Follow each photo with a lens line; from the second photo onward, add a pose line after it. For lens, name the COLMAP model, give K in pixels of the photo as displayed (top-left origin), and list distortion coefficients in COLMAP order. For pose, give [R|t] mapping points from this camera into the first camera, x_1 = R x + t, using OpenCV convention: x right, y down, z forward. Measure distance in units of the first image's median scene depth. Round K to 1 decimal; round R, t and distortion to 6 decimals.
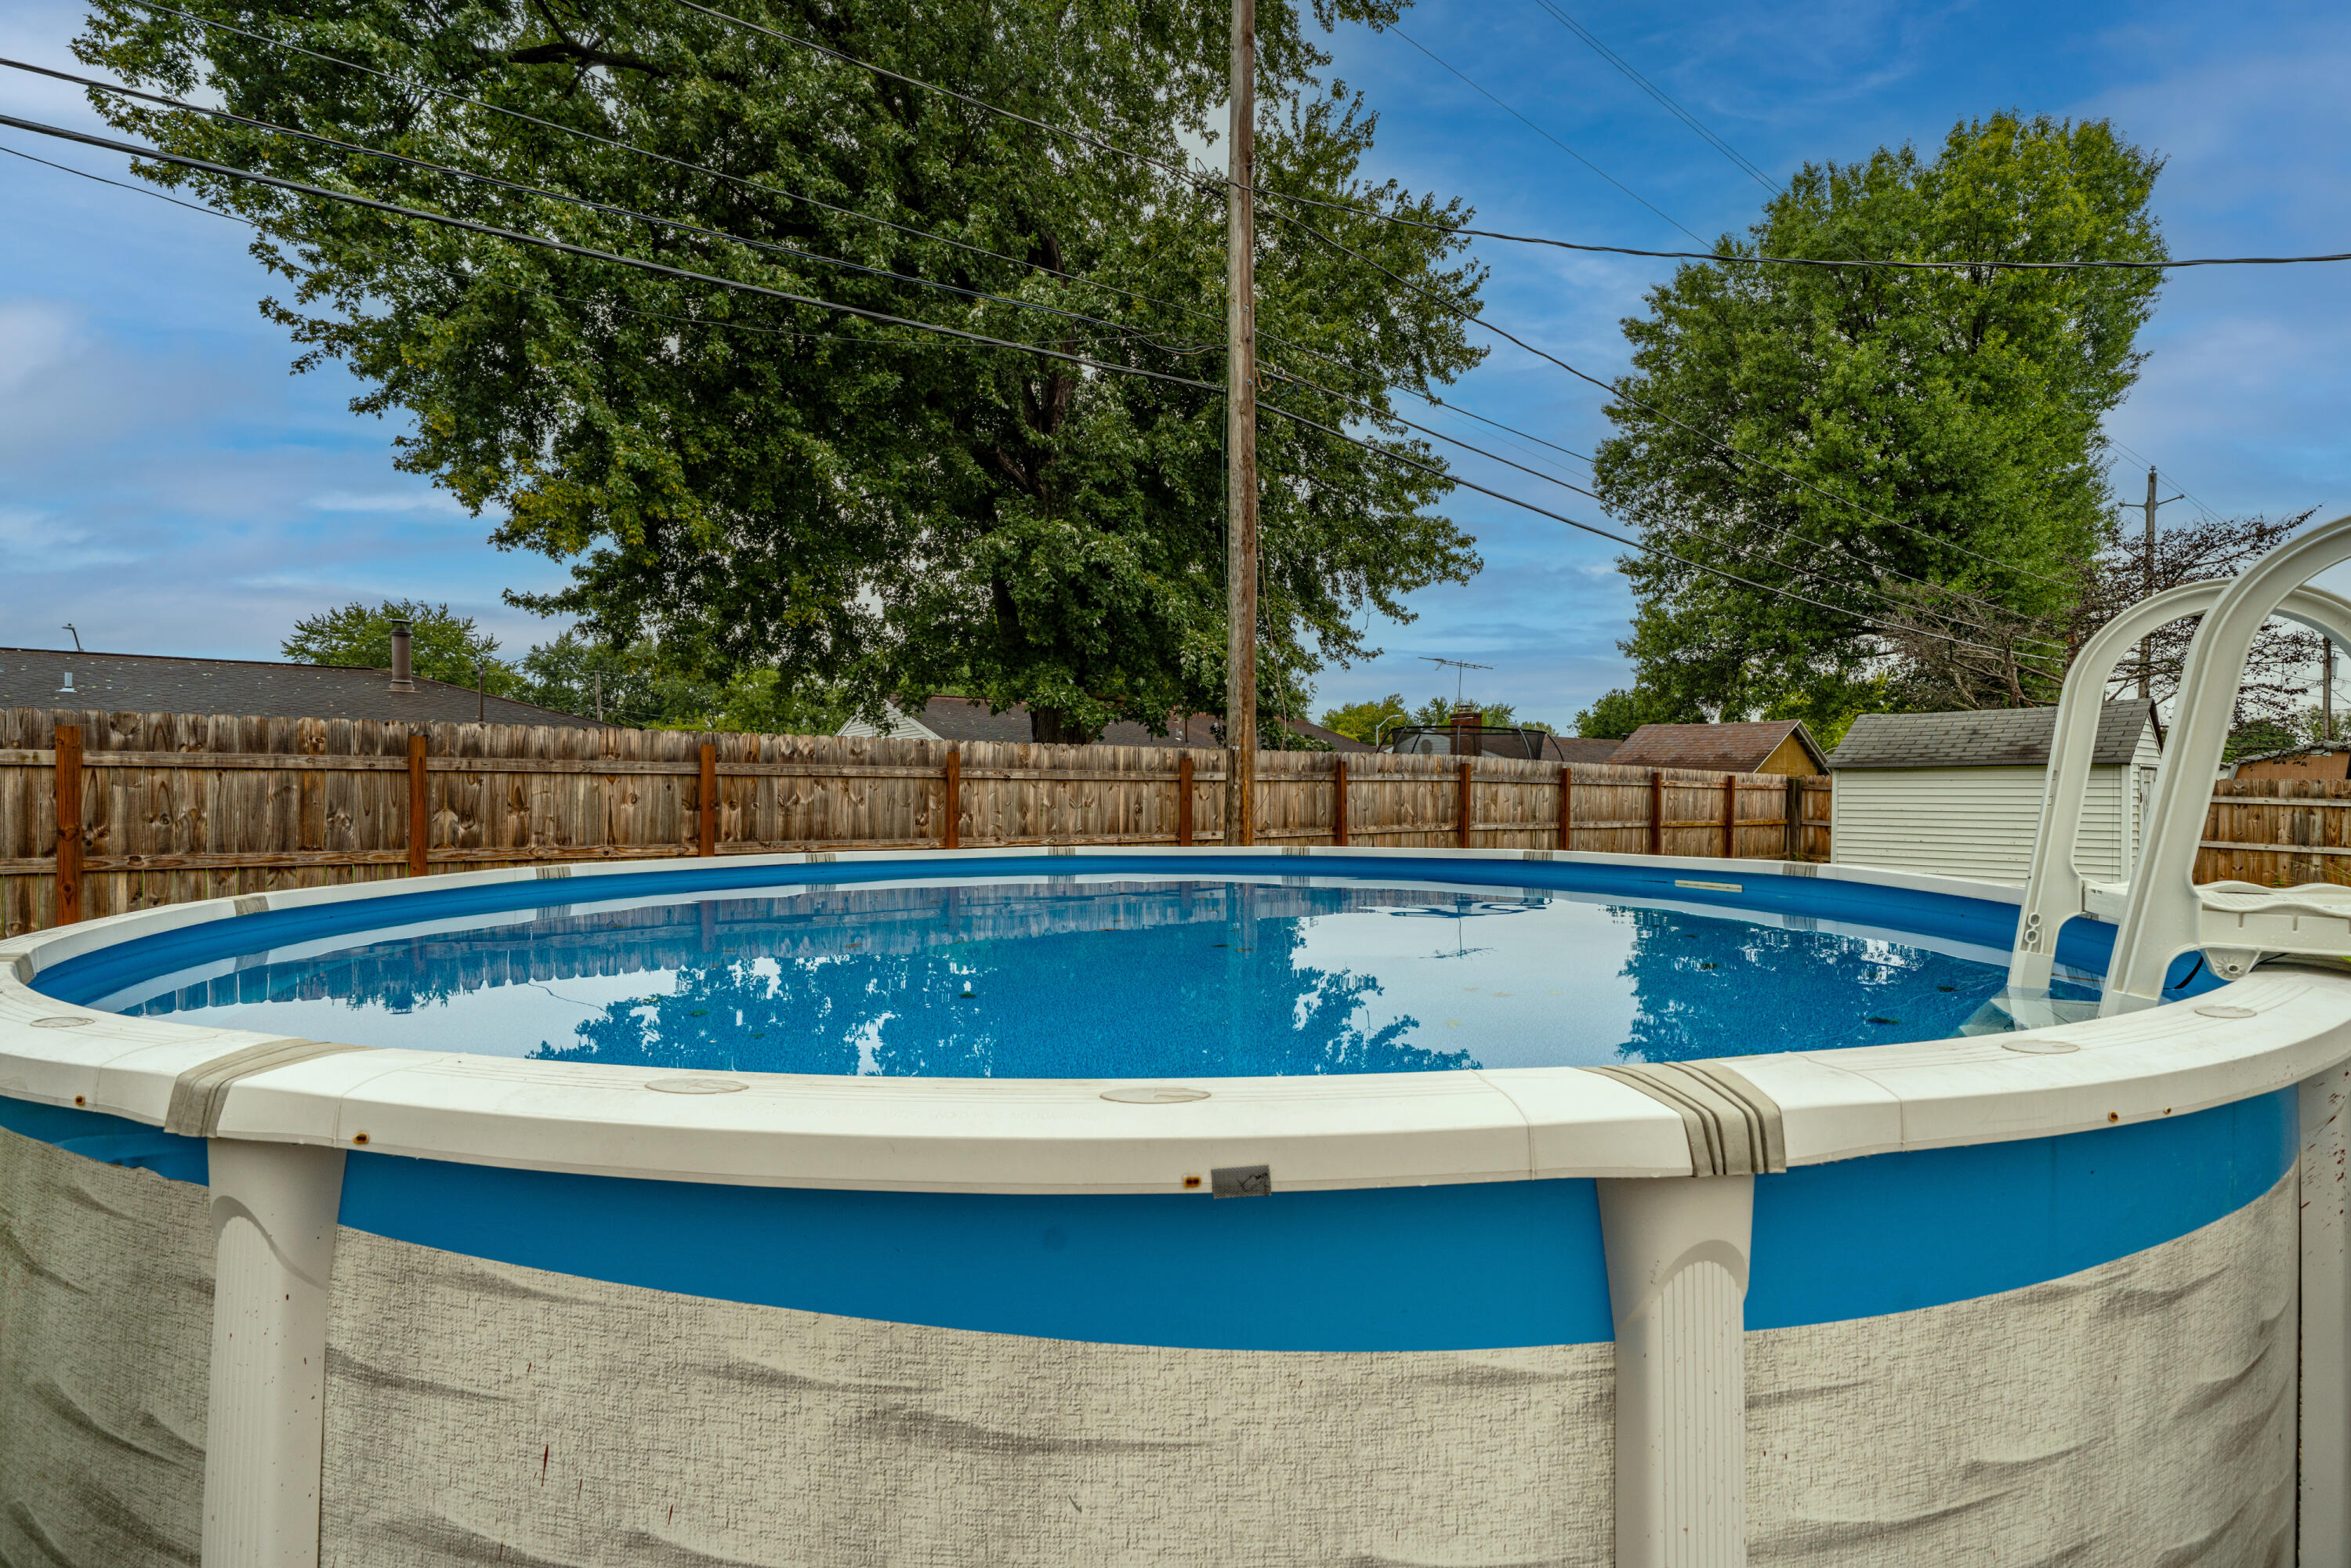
lens RADIAL K [[1070.3, 0, 1173.4], [0, 1070.3, 801.0], [0, 0, 1]] dist [-0.000643, 0.000534]
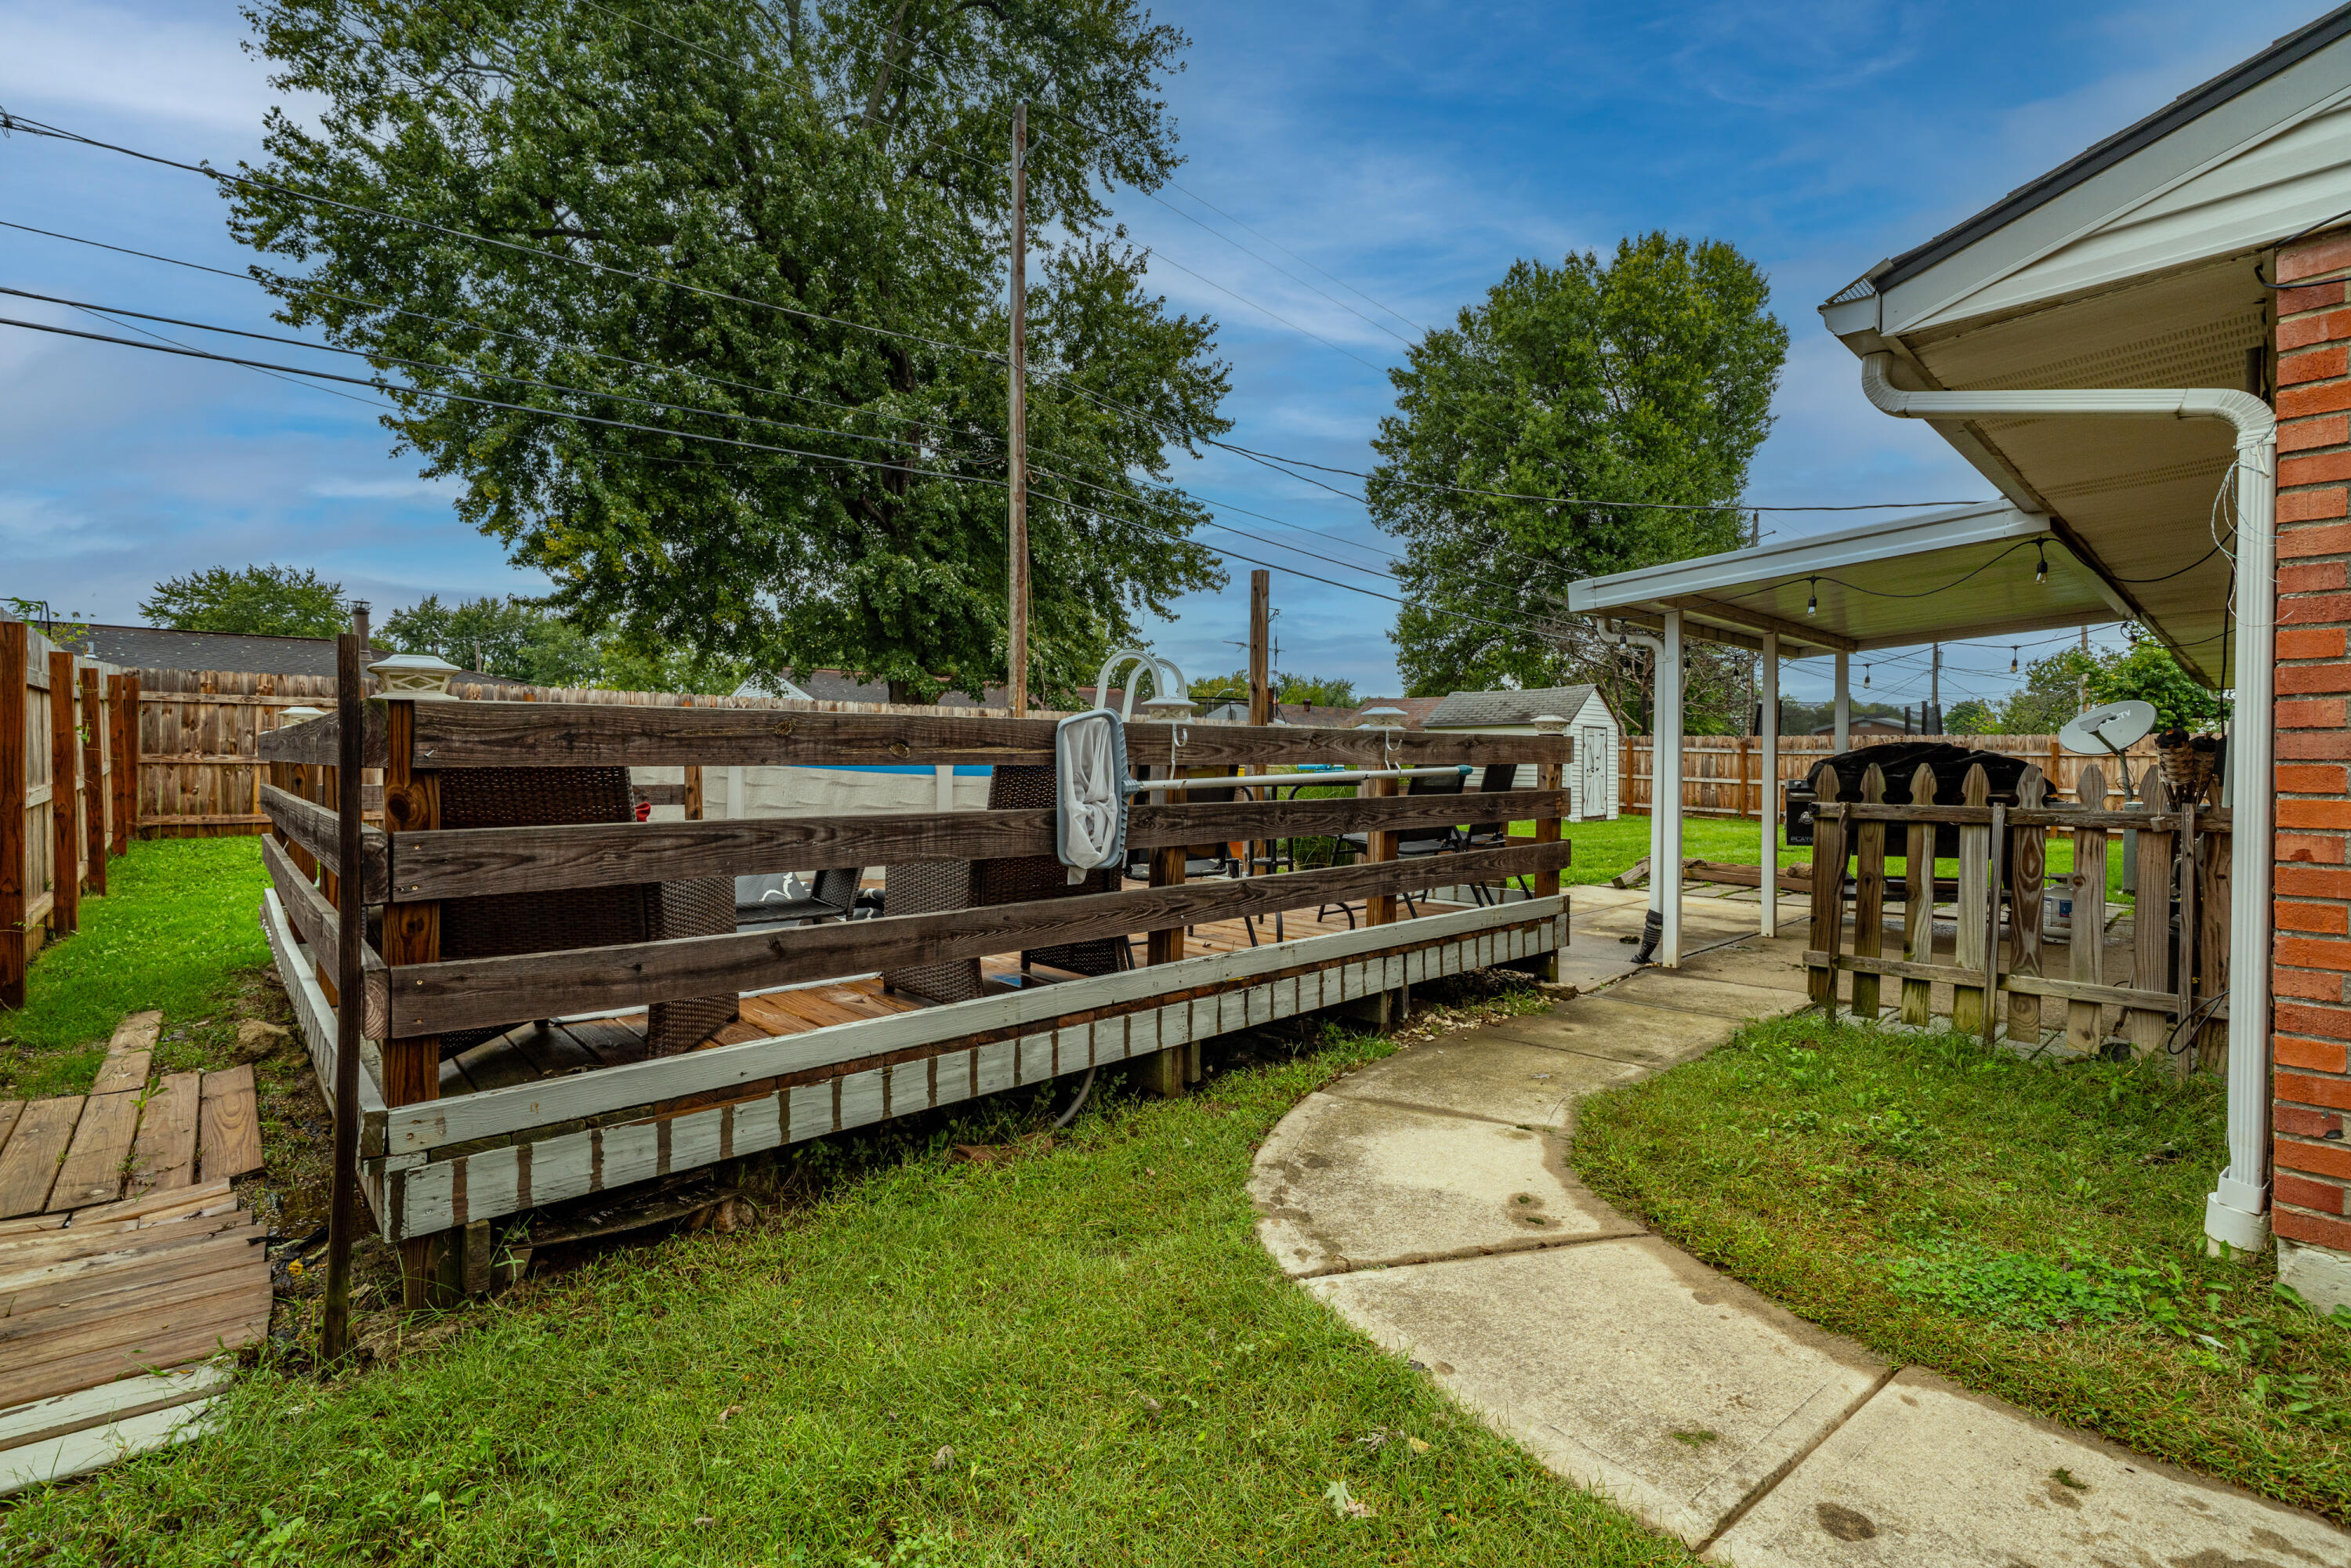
lens RADIAL K [[1034.6, 0, 1159.5], [0, 1034.6, 771.0], [0, 0, 1]] dist [-0.000735, 0.000415]
pose [[0.993903, 0.002539, 0.110224, 0.102312], [-0.002650, 0.999996, 0.000859, 0.041852], [-0.110222, -0.001145, 0.993906, -0.552041]]
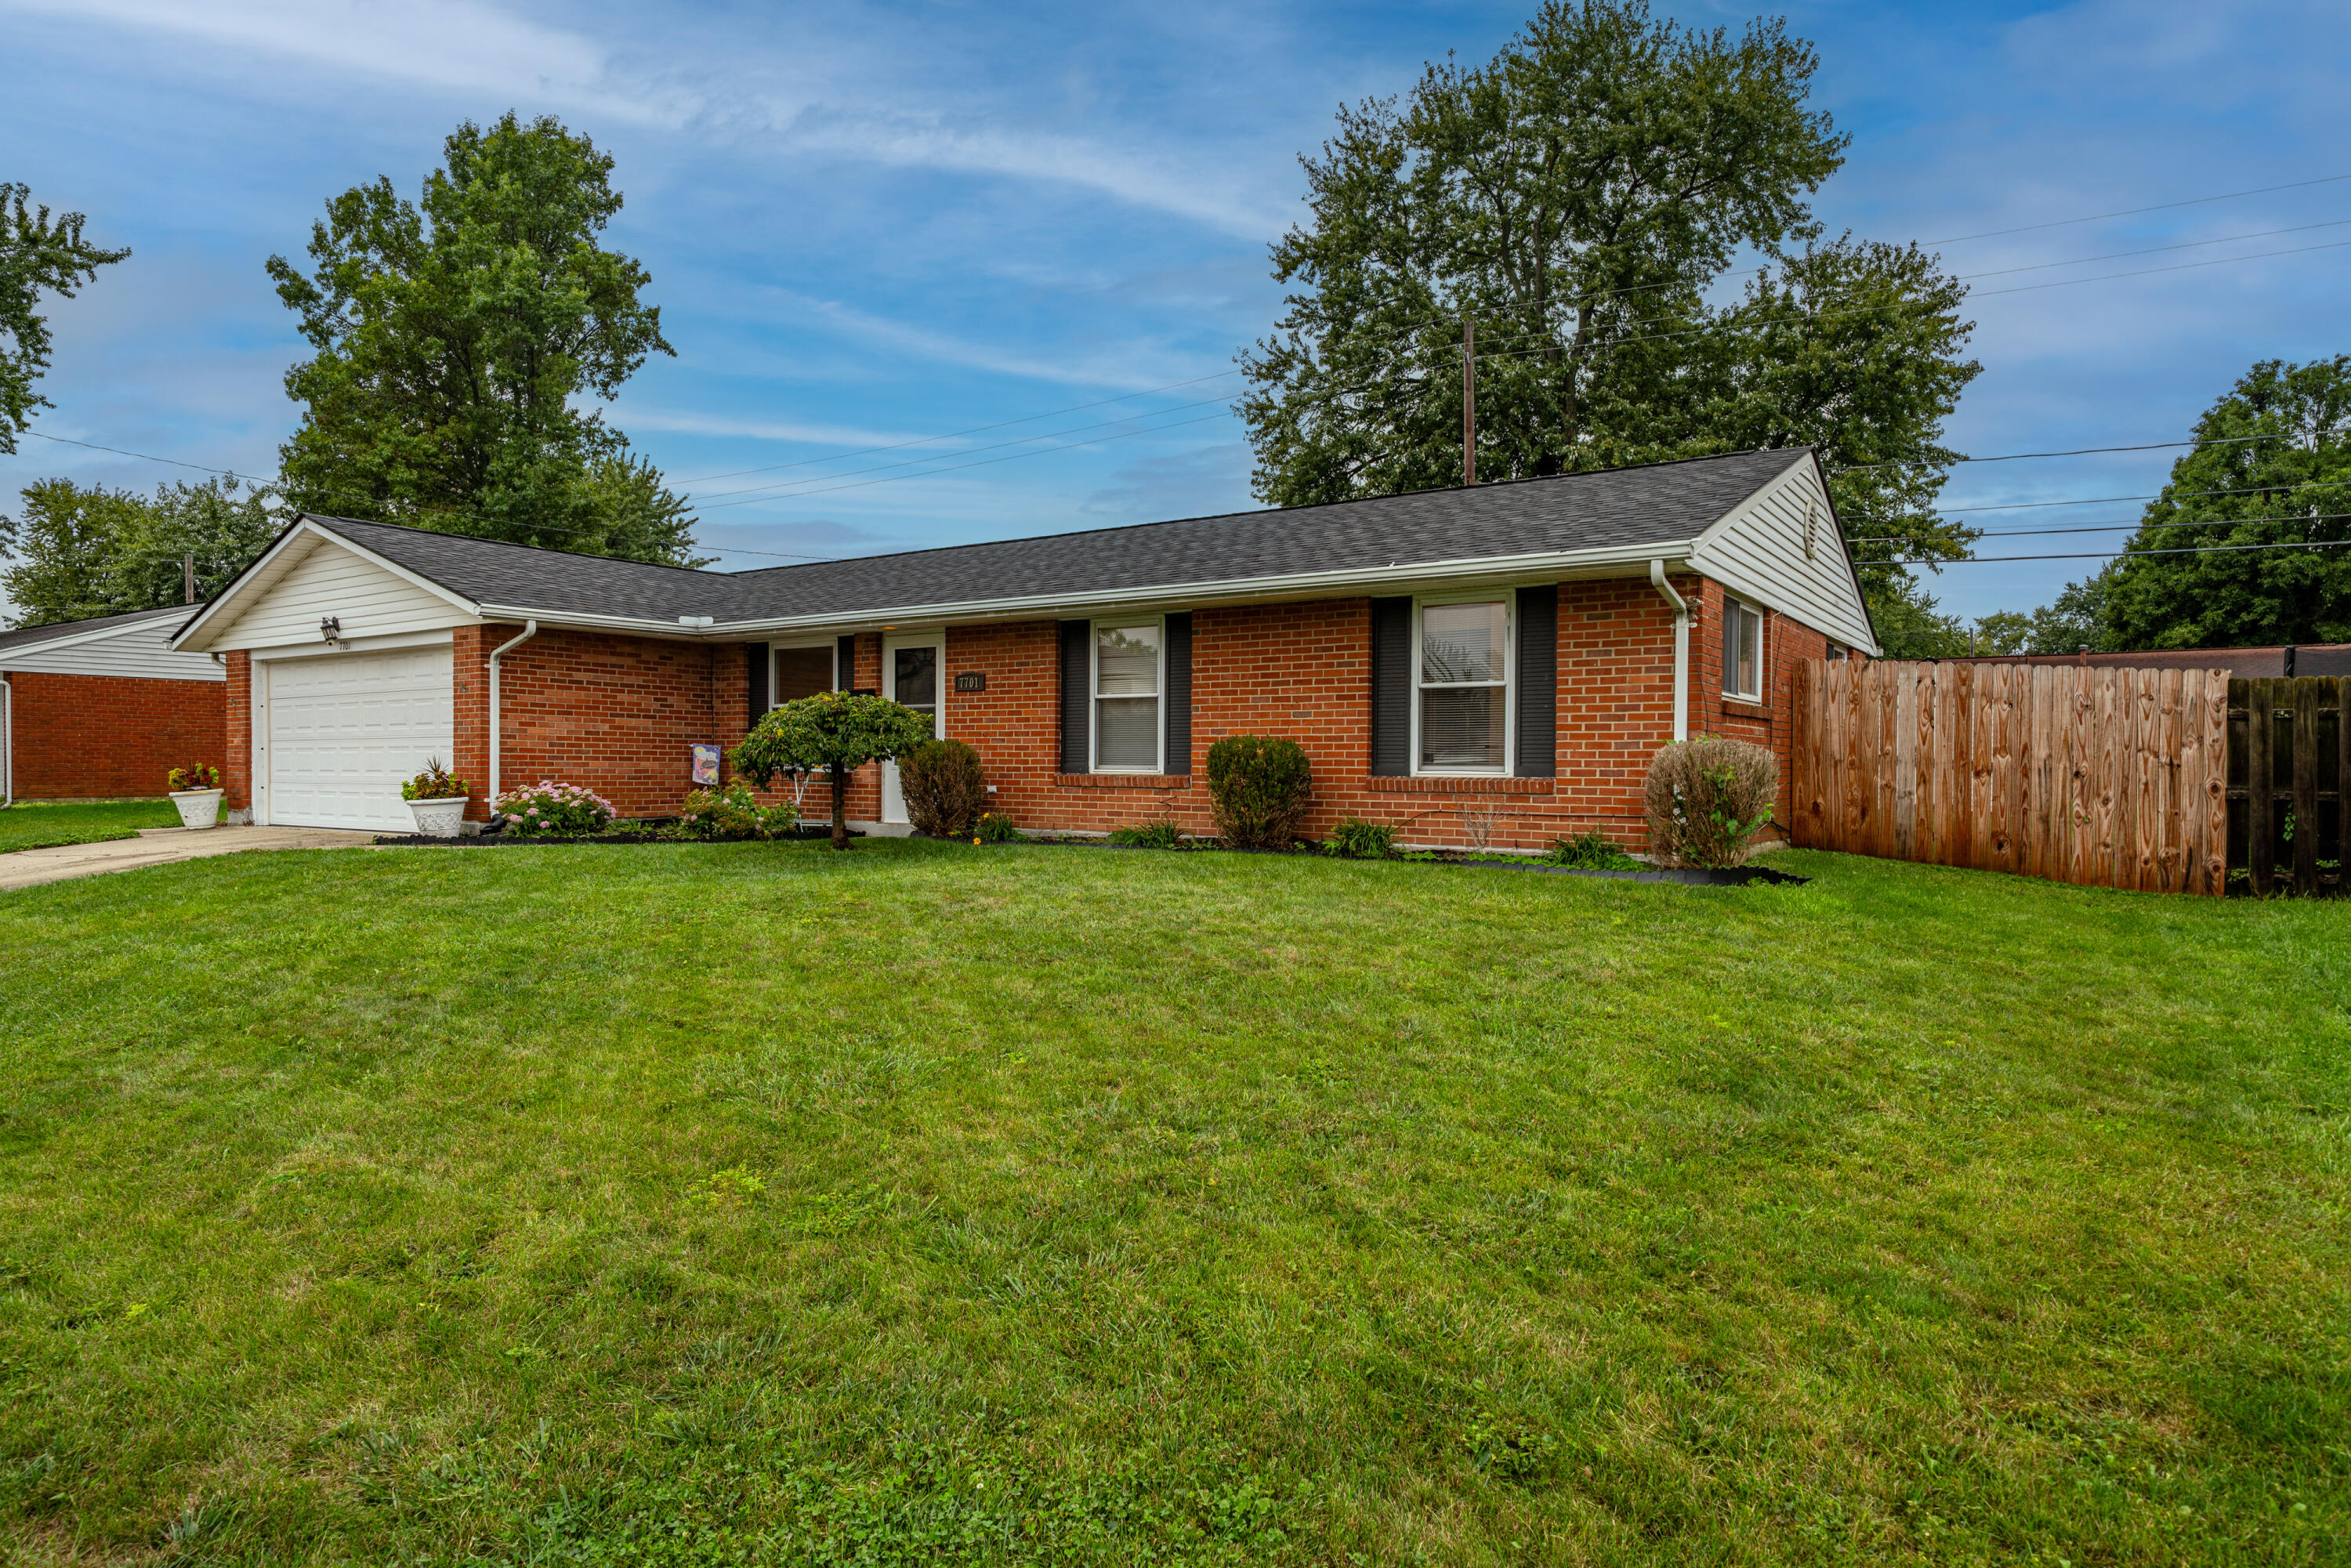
lens RADIAL K [[1335.3, 0, 1170.3], [0, 1335.3, 814.8], [0, 0, 1]] dist [0.001603, 0.000156]
pose [[0.339501, 0.043842, -0.939583, 2.693811], [-0.005122, 0.998985, 0.044763, 0.058307], [0.940592, -0.010384, 0.339381, -0.701148]]
